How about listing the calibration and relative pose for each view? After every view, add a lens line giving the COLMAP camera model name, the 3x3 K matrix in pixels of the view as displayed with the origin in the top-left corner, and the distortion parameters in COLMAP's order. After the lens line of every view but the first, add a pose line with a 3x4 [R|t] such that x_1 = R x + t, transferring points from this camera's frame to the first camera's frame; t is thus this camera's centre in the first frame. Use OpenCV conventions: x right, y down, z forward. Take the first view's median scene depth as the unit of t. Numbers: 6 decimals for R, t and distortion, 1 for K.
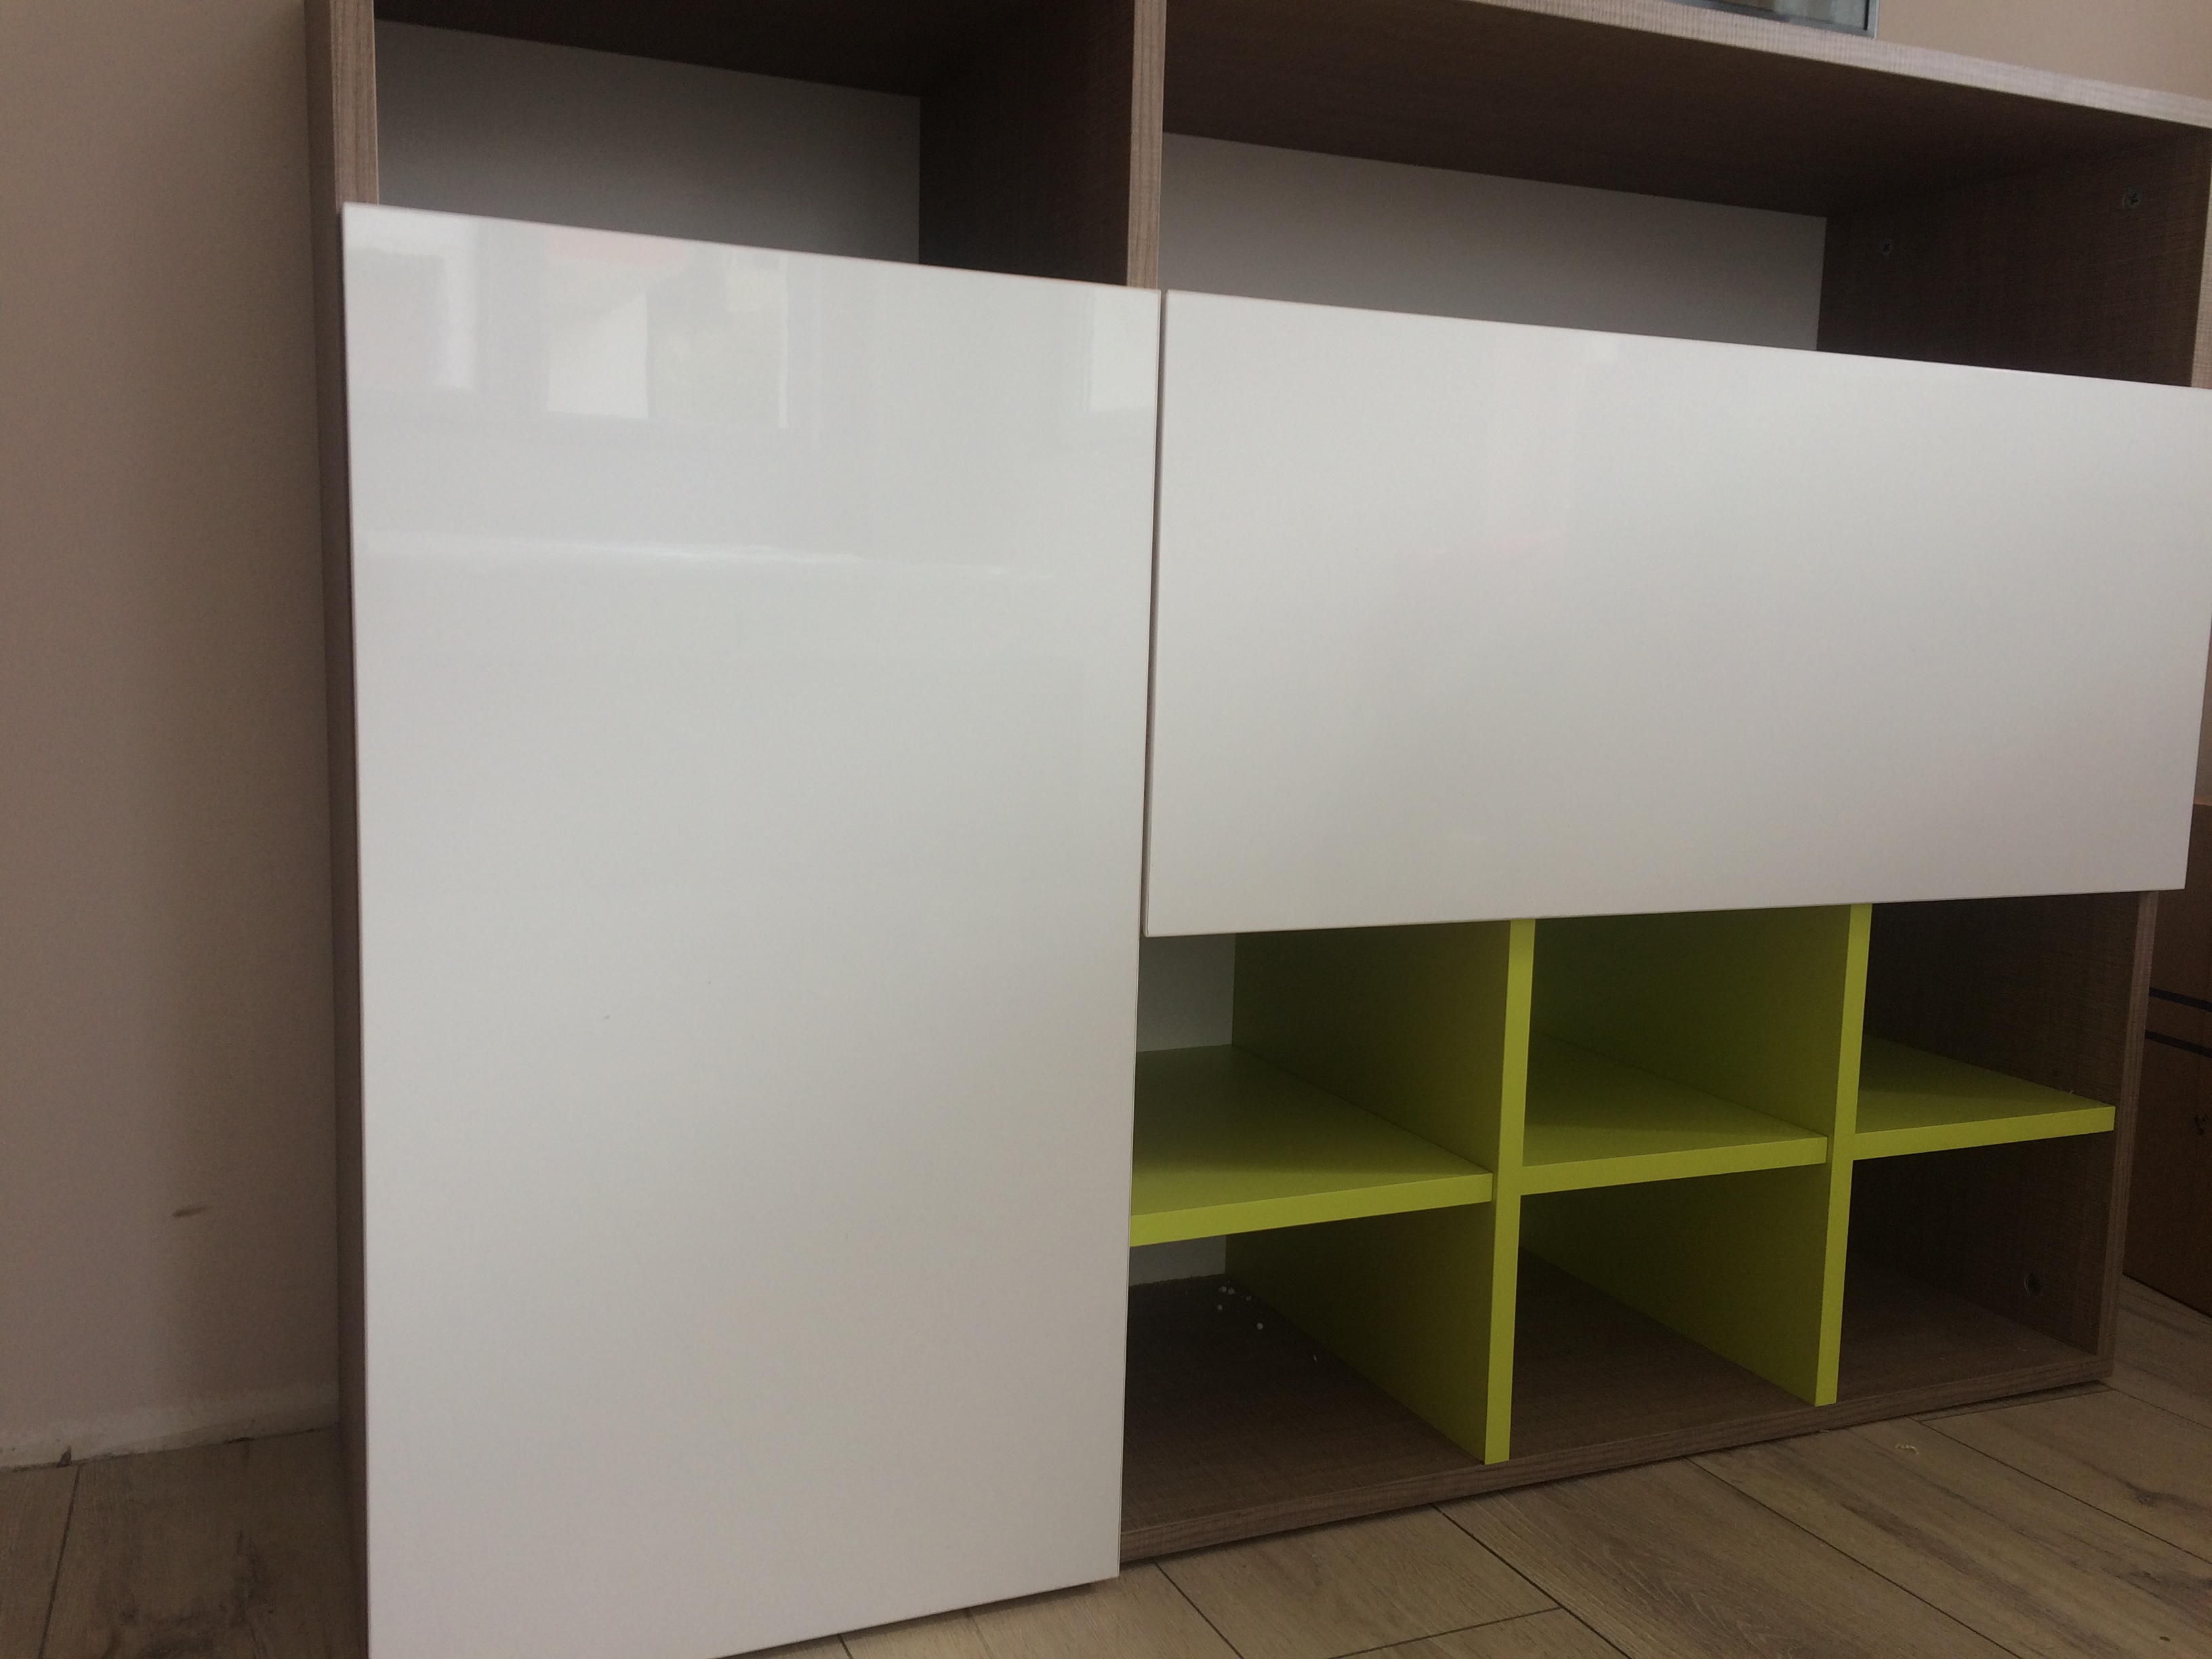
lens RADIAL K [[1878.3, 0, 1102.2], [0, 1878.3, 833.5], [0, 0, 1]] dist [0.084994, -0.100637]
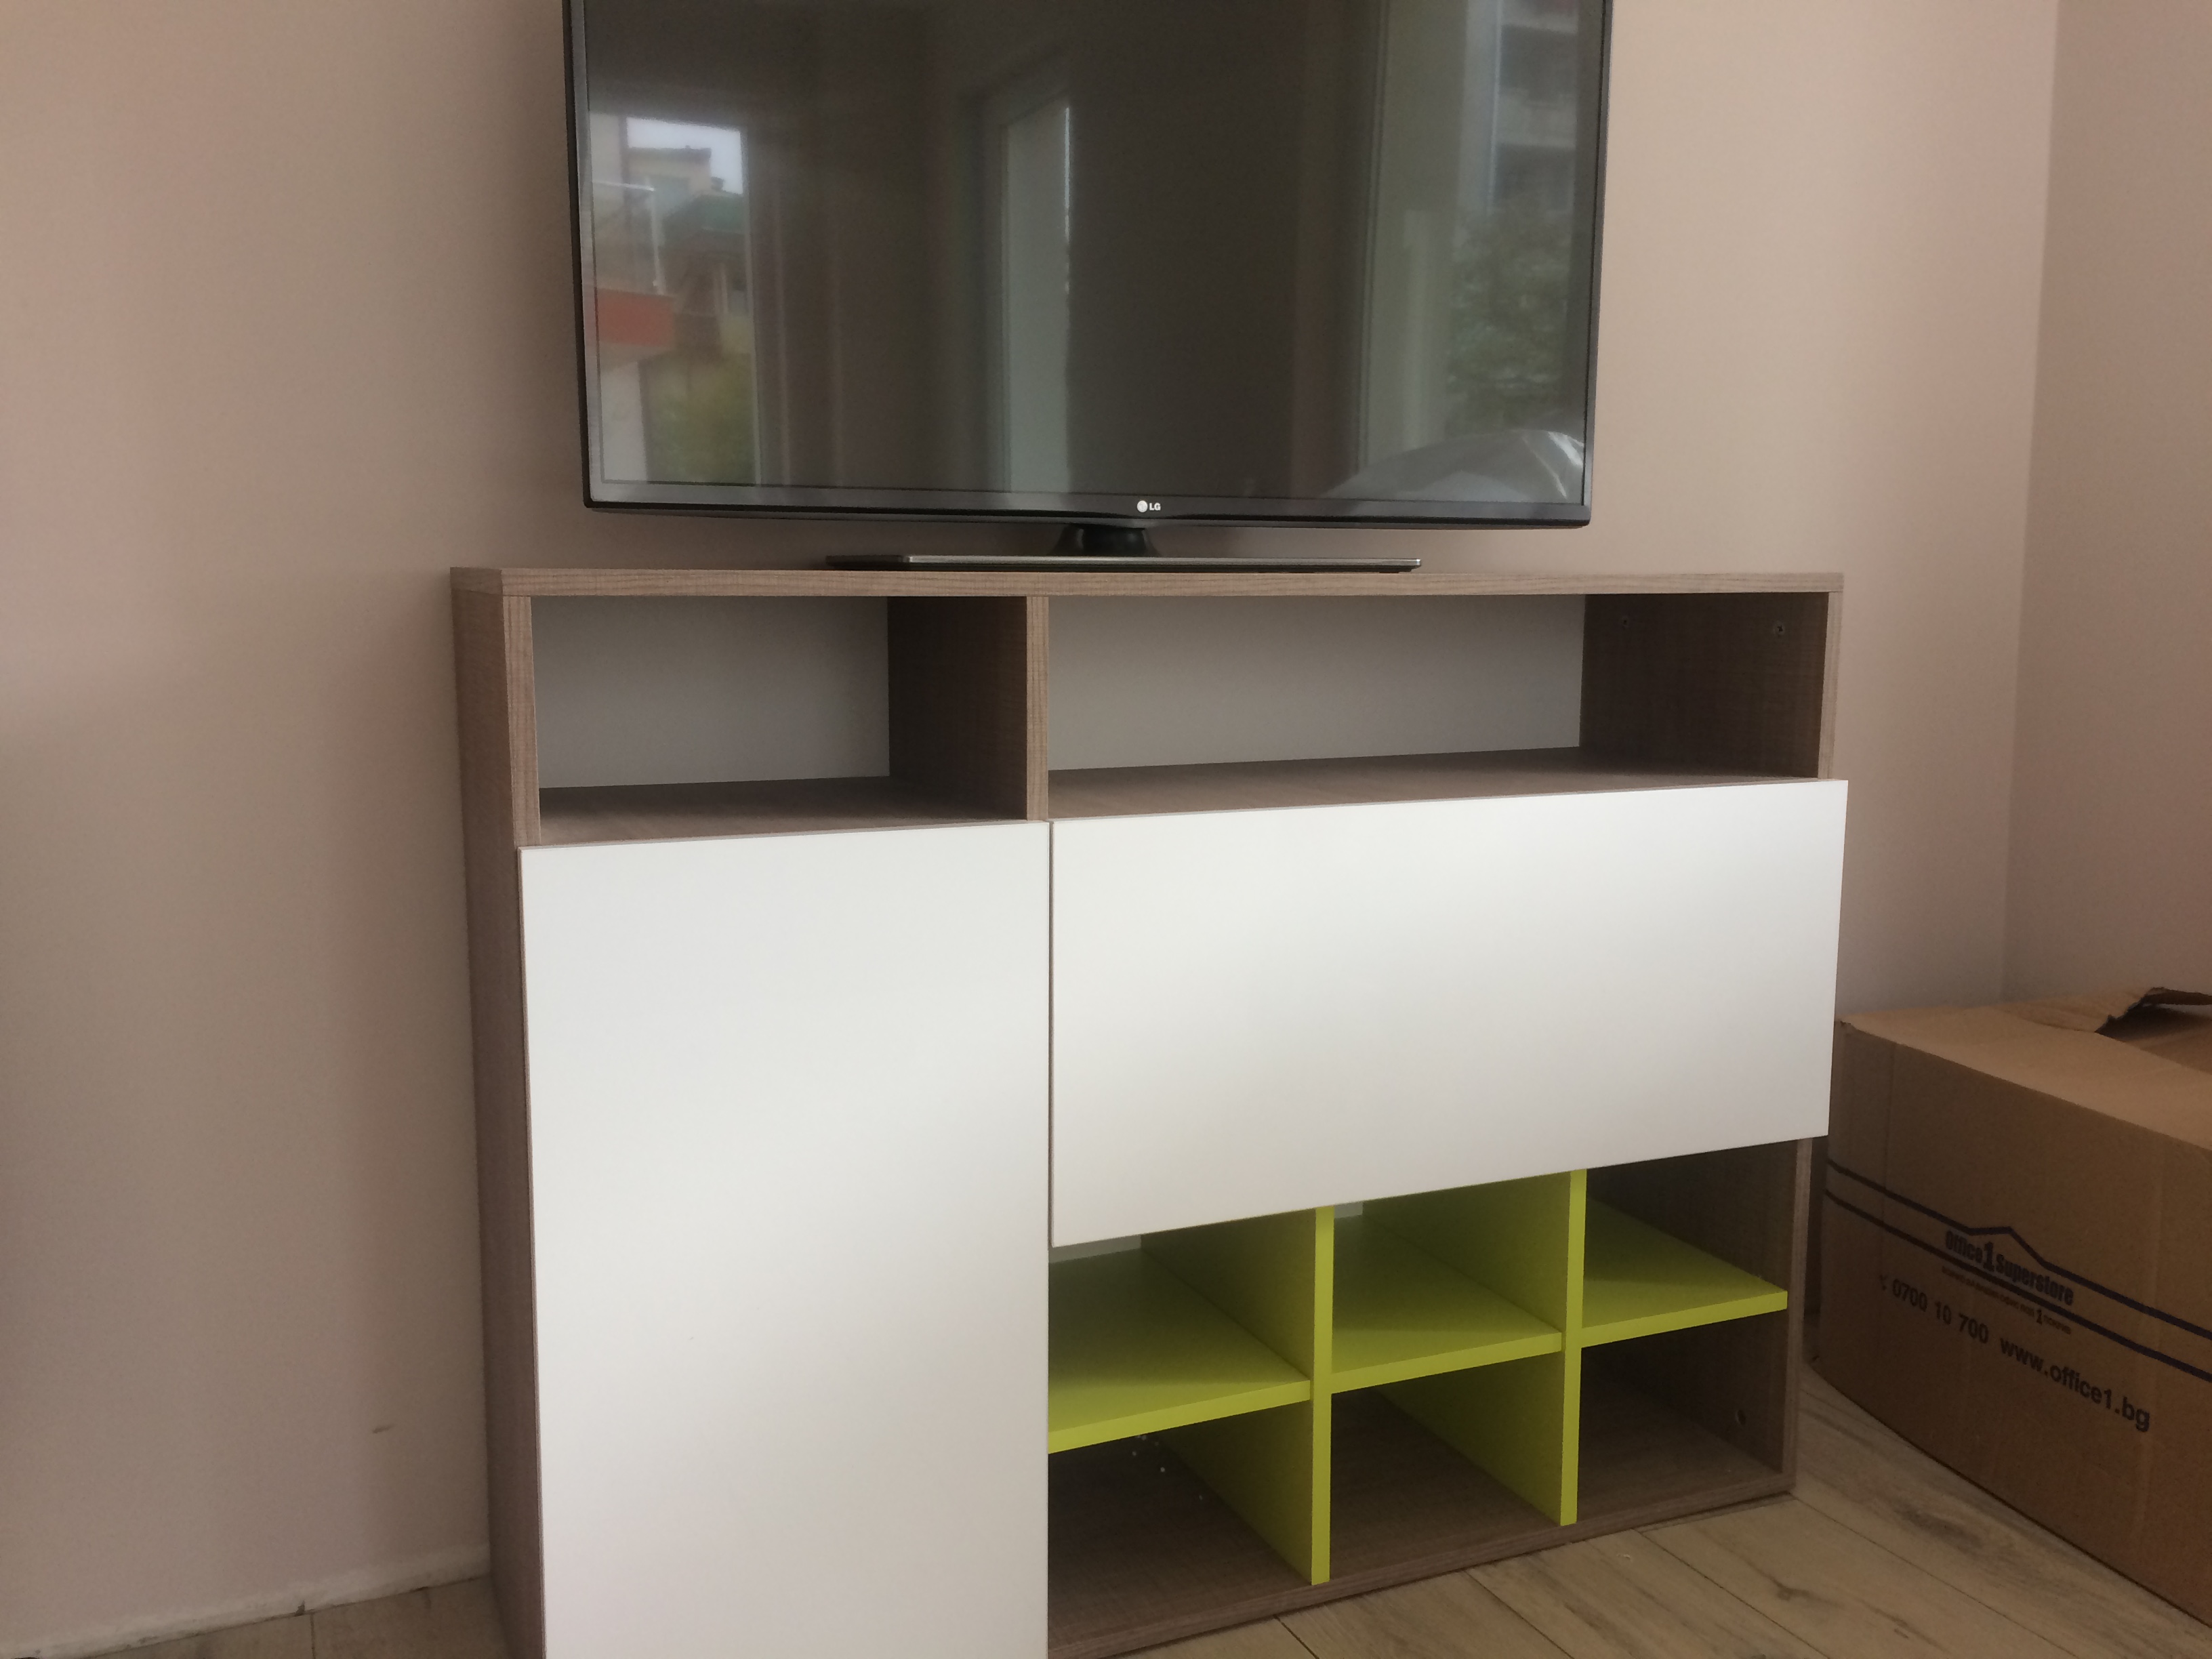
lens RADIAL K [[1878.3, 0, 1102.2], [0, 1878.3, 833.5], [0, 0, 1]] dist [0.084994, -0.100637]
pose [[0.999661, -0.025694, 0.004216, 0.054012], [0.025650, 0.999620, 0.010145, -0.238529], [-0.004475, -0.010034, 0.999940, -0.394828]]
